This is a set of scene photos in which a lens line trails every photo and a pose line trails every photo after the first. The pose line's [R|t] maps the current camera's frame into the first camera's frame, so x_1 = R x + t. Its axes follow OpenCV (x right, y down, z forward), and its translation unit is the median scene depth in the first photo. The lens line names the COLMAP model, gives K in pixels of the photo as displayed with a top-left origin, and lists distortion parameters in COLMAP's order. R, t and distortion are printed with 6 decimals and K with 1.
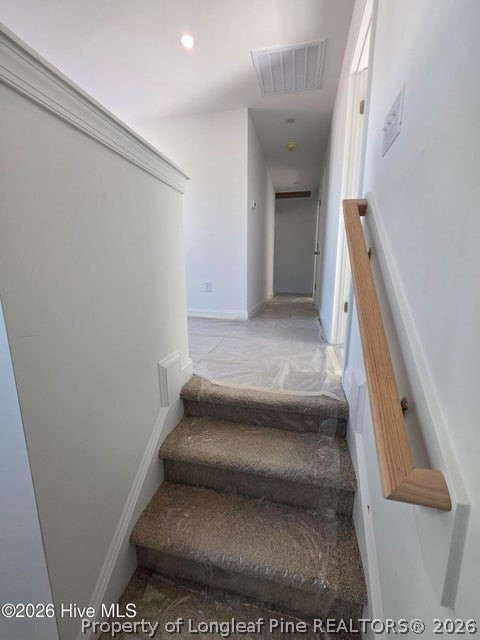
lens RADIAL K [[256.3, 0, 241.2], [0, 256.3, 320.5], [0, 0, 1]] dist [0.000478, 0.000402]
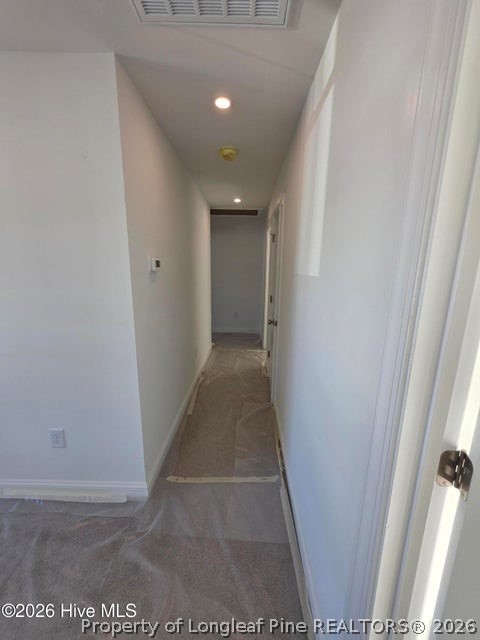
lens RADIAL K [[256.3, 0, 243.9], [0, 256.3, 317.0], [0, 0, 1]] dist [0.000478, 0.000402]
pose [[0.976616, -0.028124, 0.213145, 0.065678], [0.022391, 0.999321, 0.029262, -0.217003], [-0.213824, -0.023805, 0.976582, 0.281884]]
